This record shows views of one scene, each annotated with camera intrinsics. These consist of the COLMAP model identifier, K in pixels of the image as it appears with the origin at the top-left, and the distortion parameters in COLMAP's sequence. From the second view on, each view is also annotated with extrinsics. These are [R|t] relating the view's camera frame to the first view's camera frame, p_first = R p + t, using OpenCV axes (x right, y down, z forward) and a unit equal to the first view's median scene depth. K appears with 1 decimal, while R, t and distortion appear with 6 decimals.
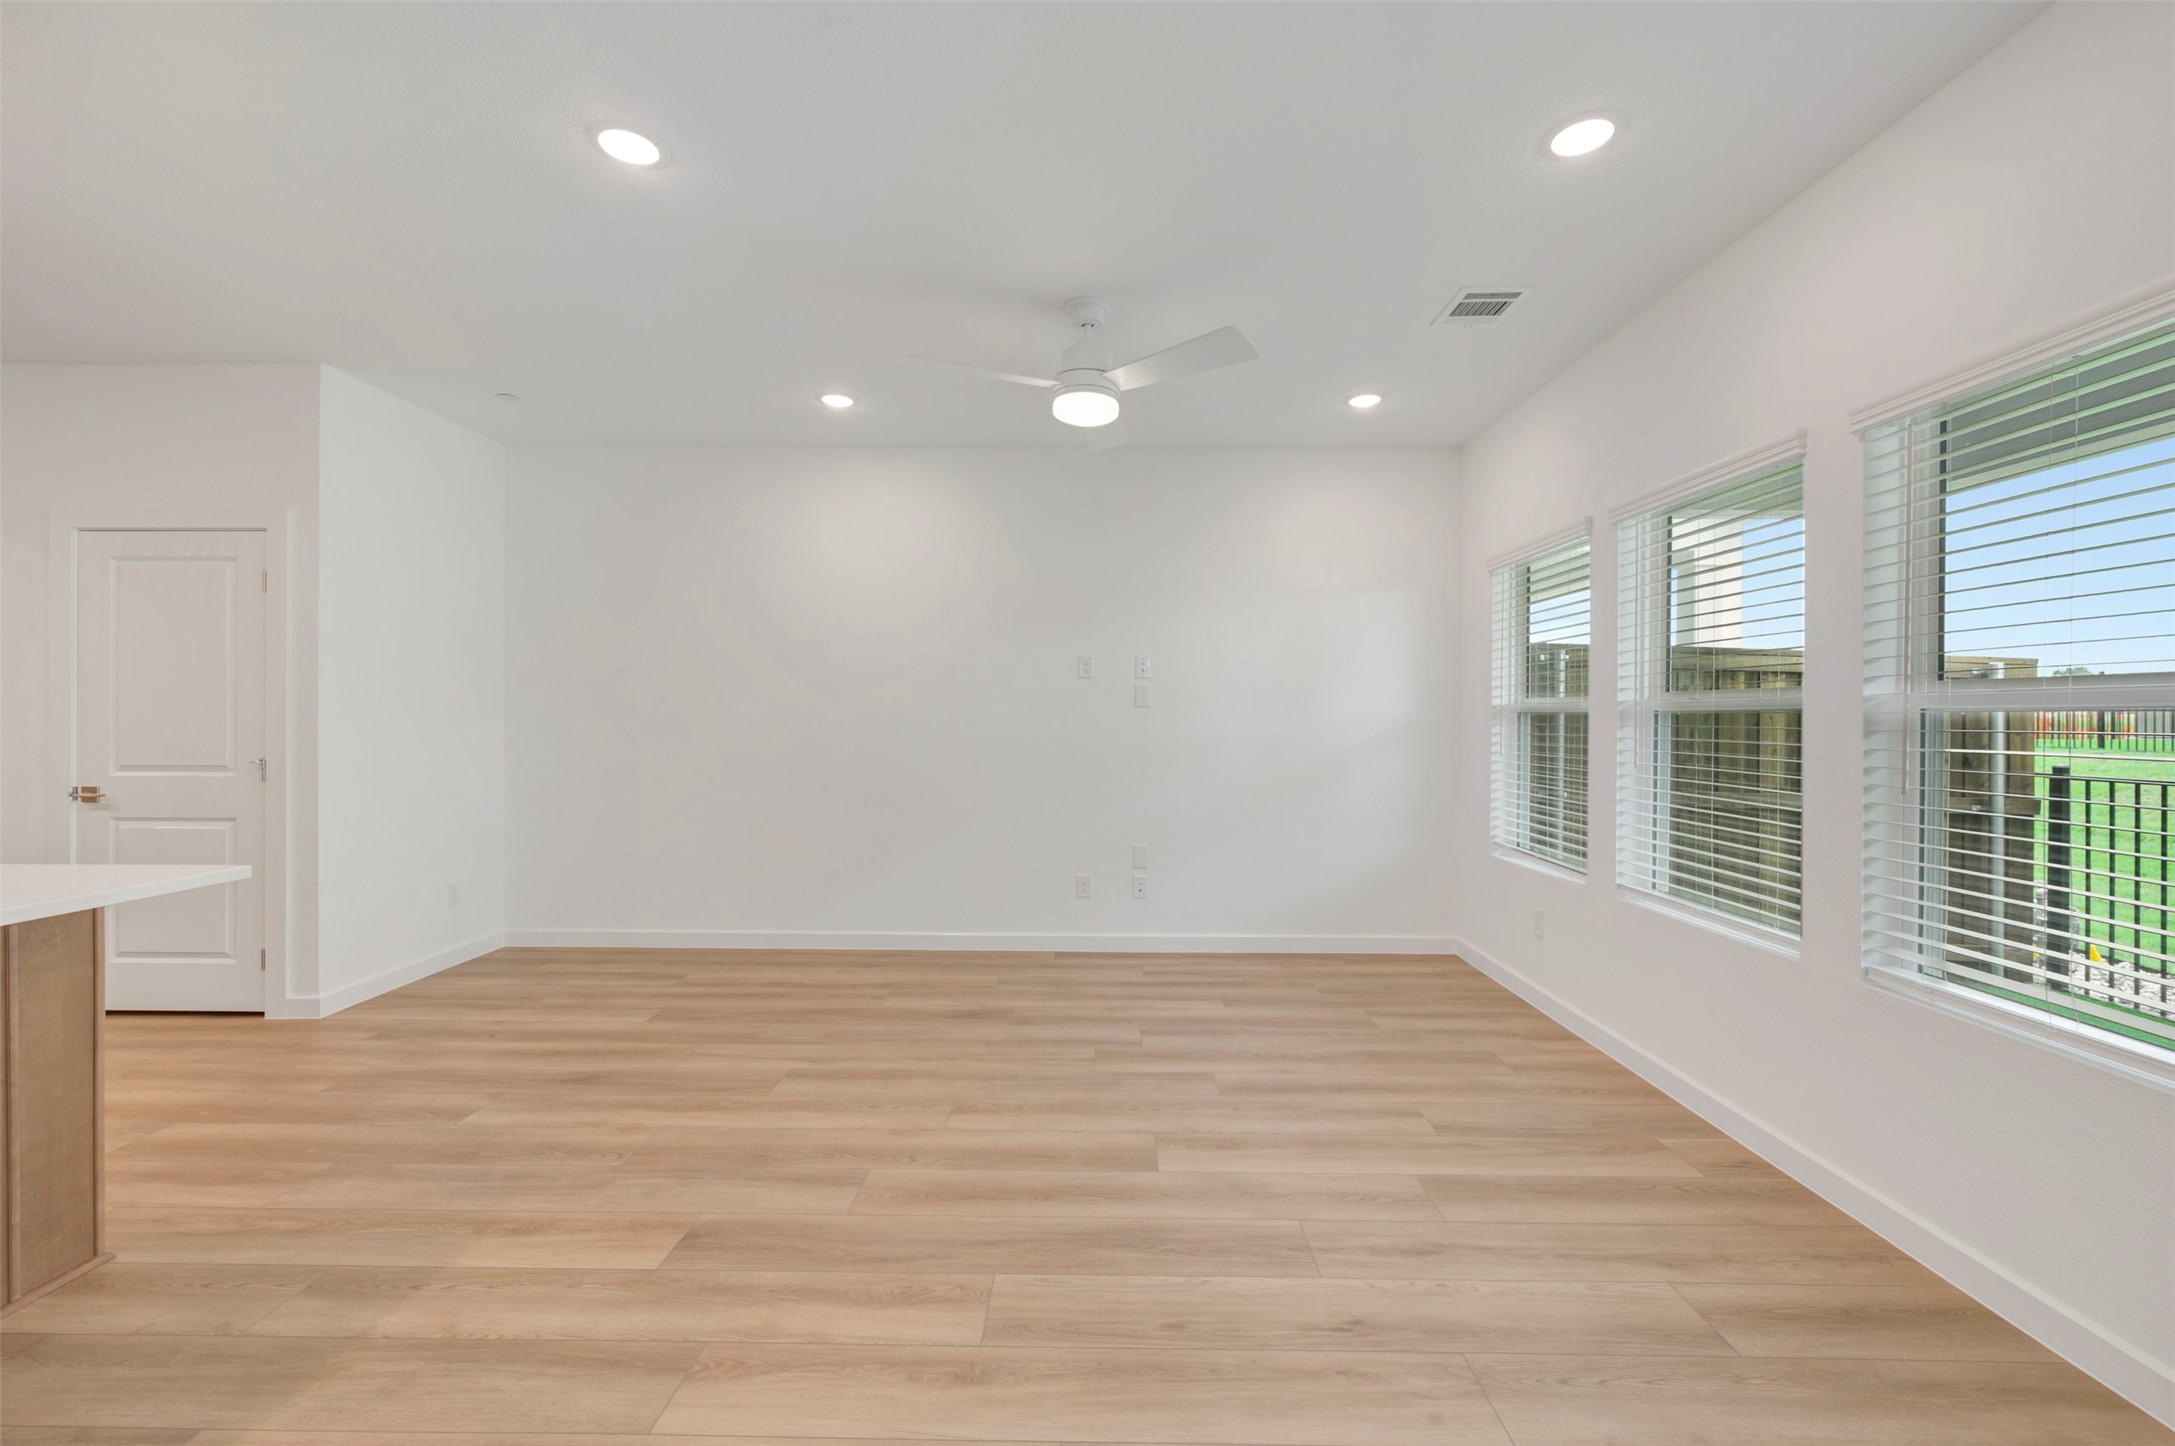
lens RADIAL K [[875.9, 0, 1091.0], [0, 875.9, 721.3], [0, 0, 1]] dist [0.000100, 0.000045]
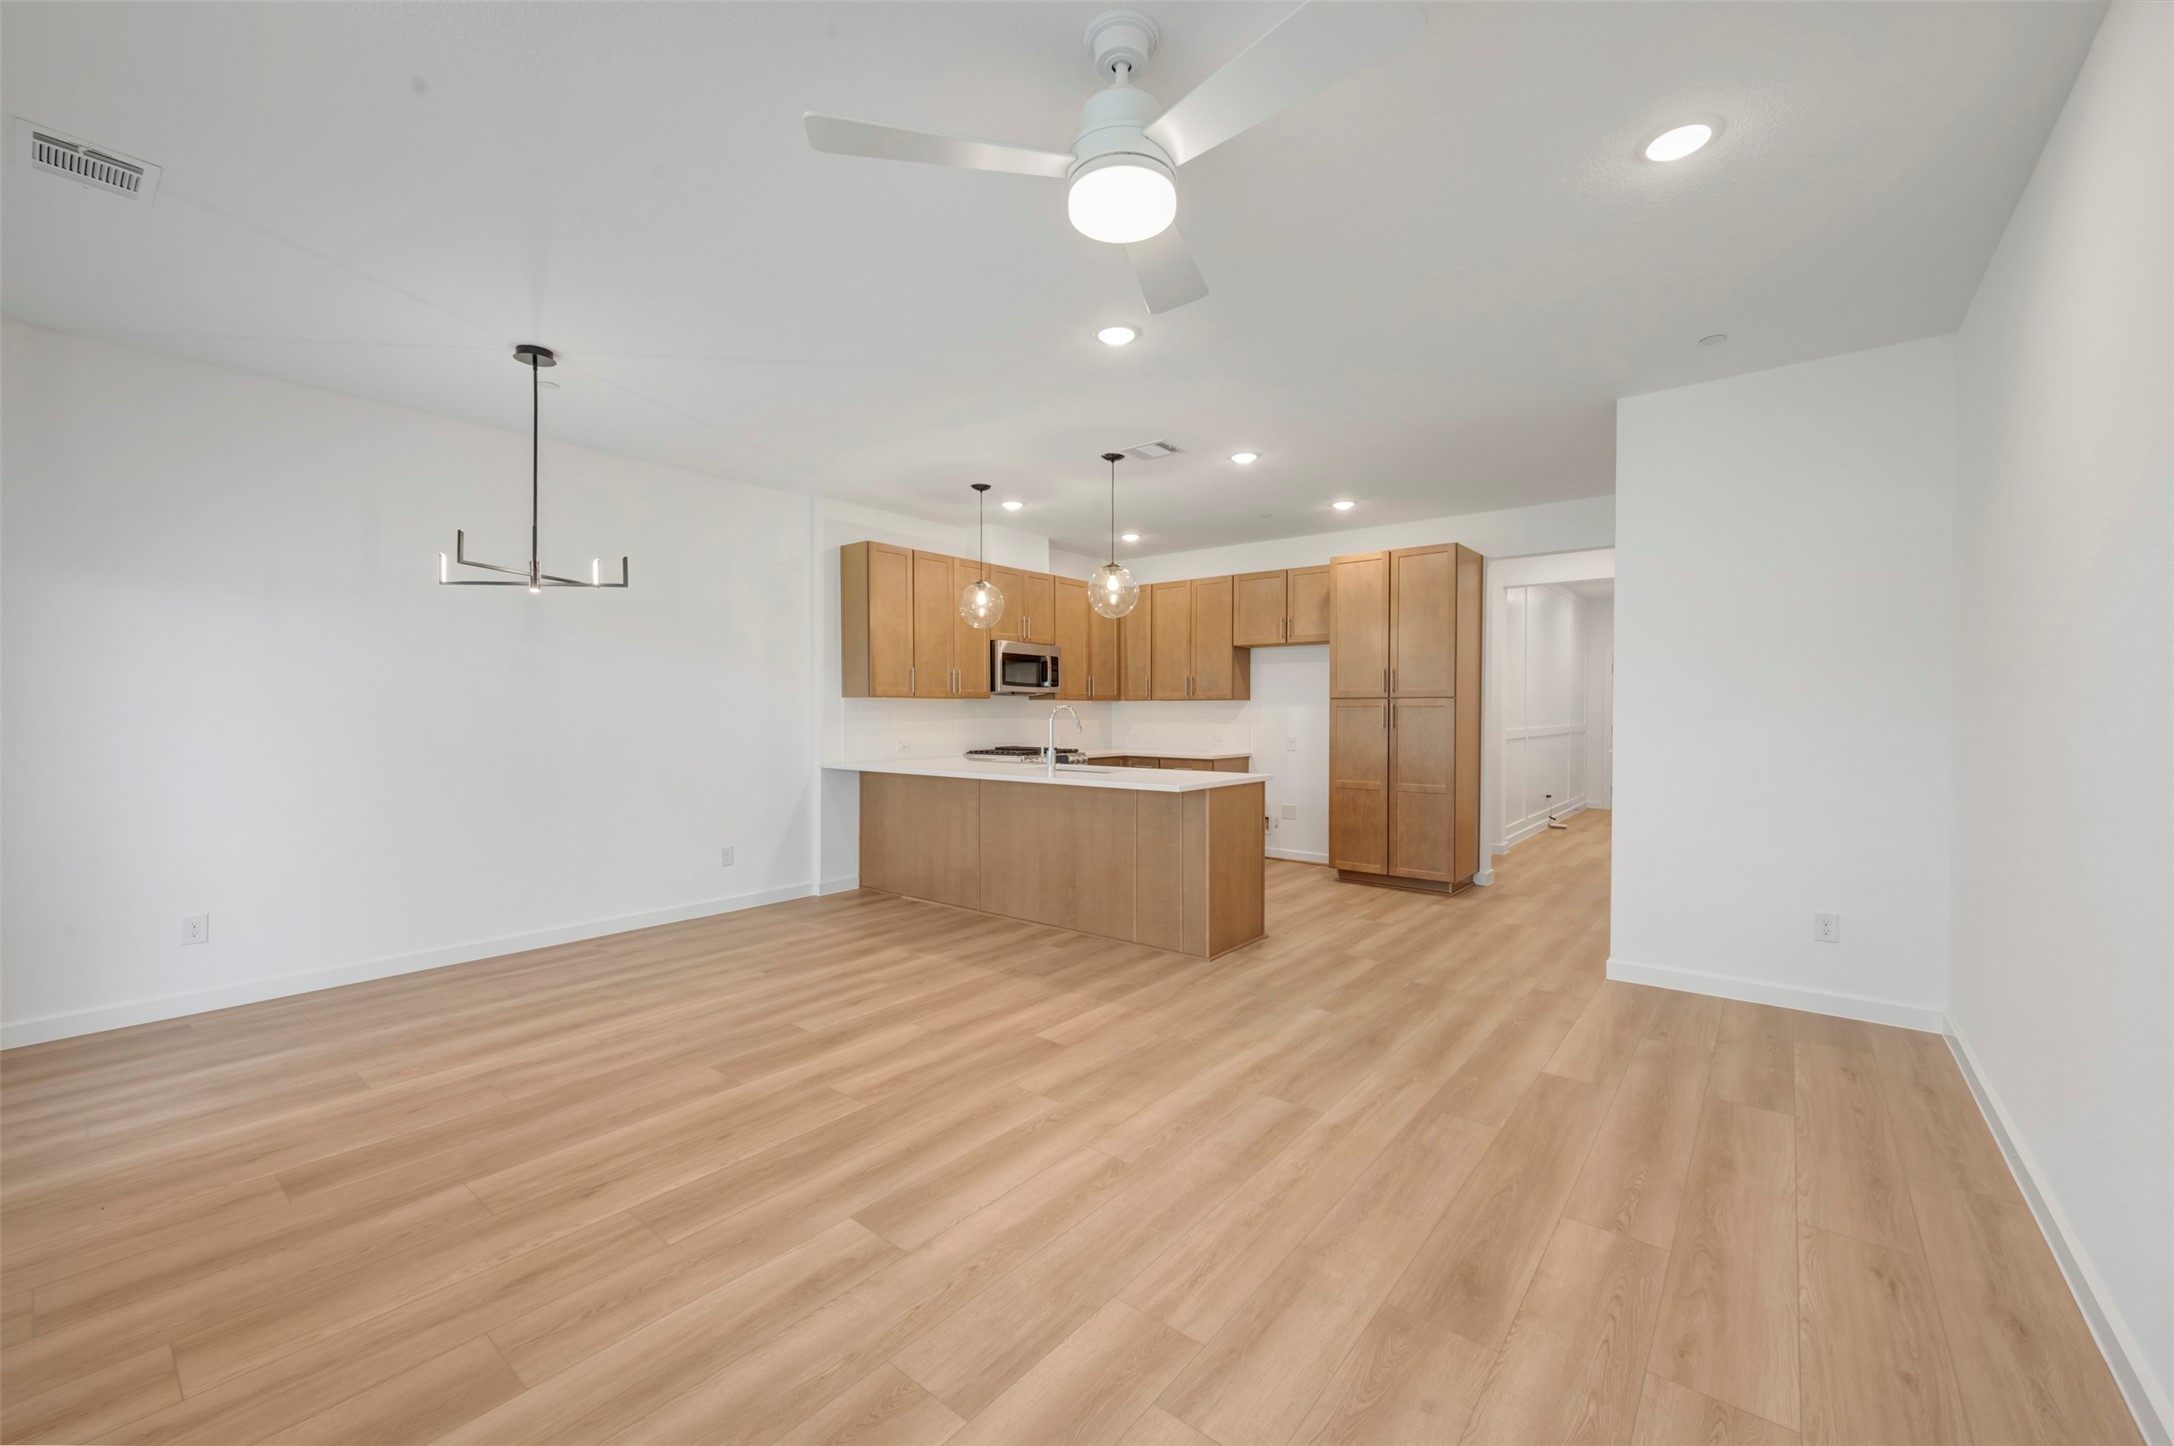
lens RADIAL K [[858.3, 0, 1092.4], [0, 858.3, 718.0], [0, 0, 1]] dist [-0.000166, -0.000298]
pose [[-0.616535, 0.001488, -0.787326, 0.503258], [-0.006238, 0.999958, 0.006775, -0.003588], [0.787303, 0.009088, -0.616499, 1.418701]]
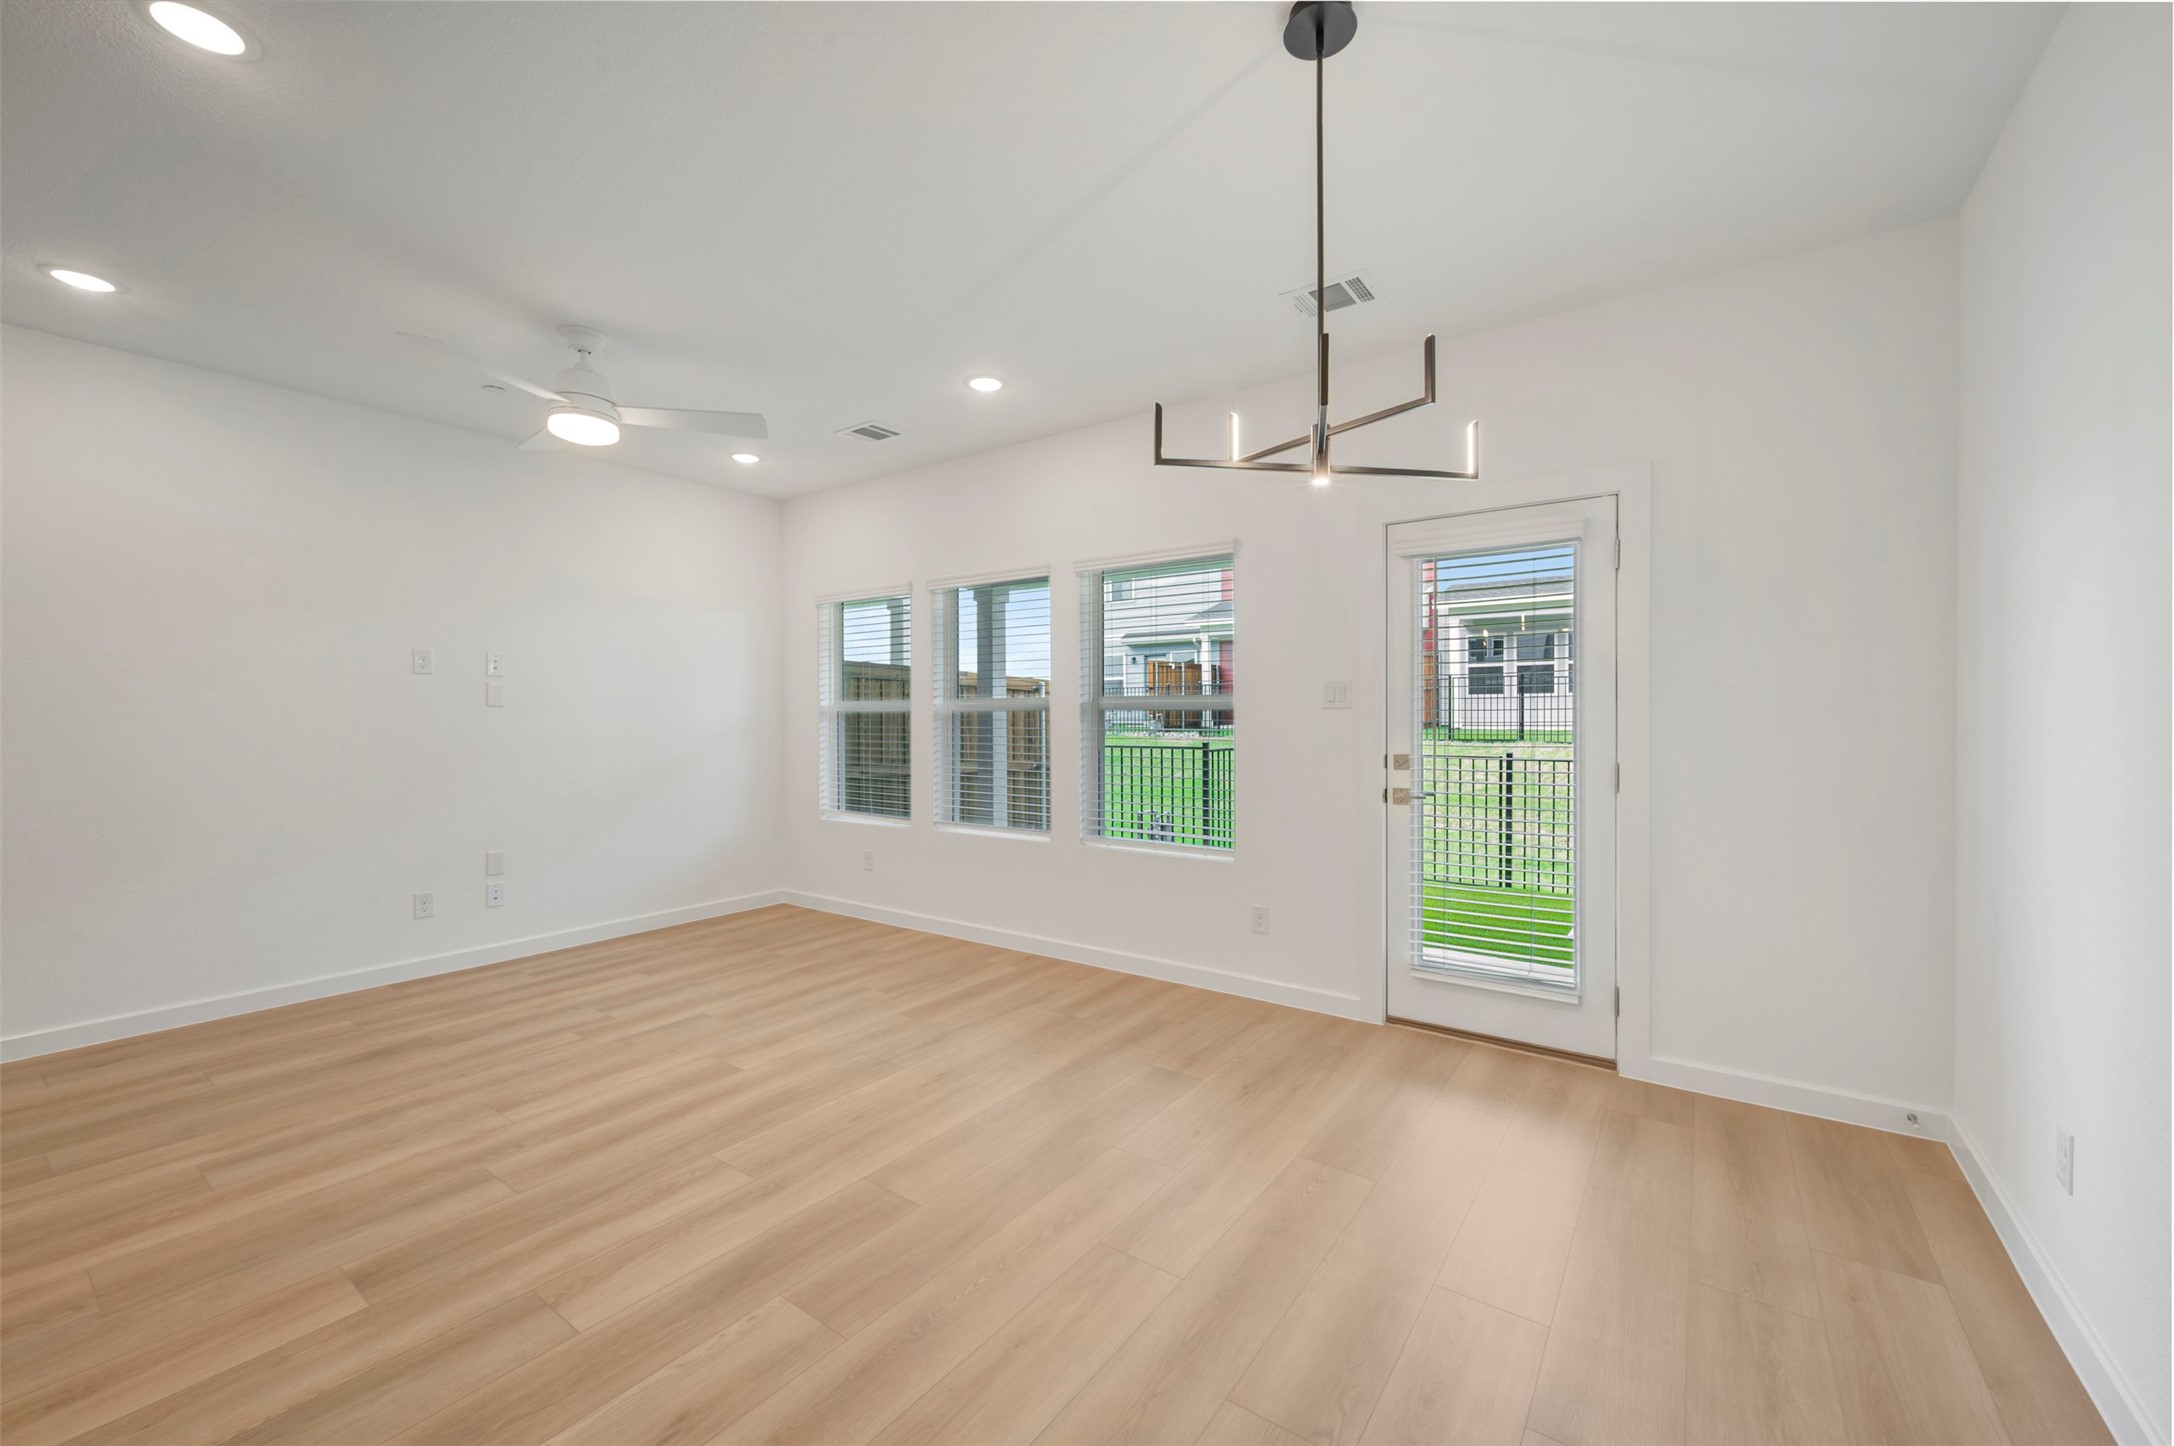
lens RADIAL K [[853.5, 0, 1089.8], [0, 853.5, 720.4], [0, 0, 1]] dist [0.000349, -0.000313]
pose [[0.572167, -0.010493, 0.820070, -0.535753], [0.009165, 0.999938, 0.006400, -0.002135], [-0.820086, 0.003854, 0.572228, -0.109183]]
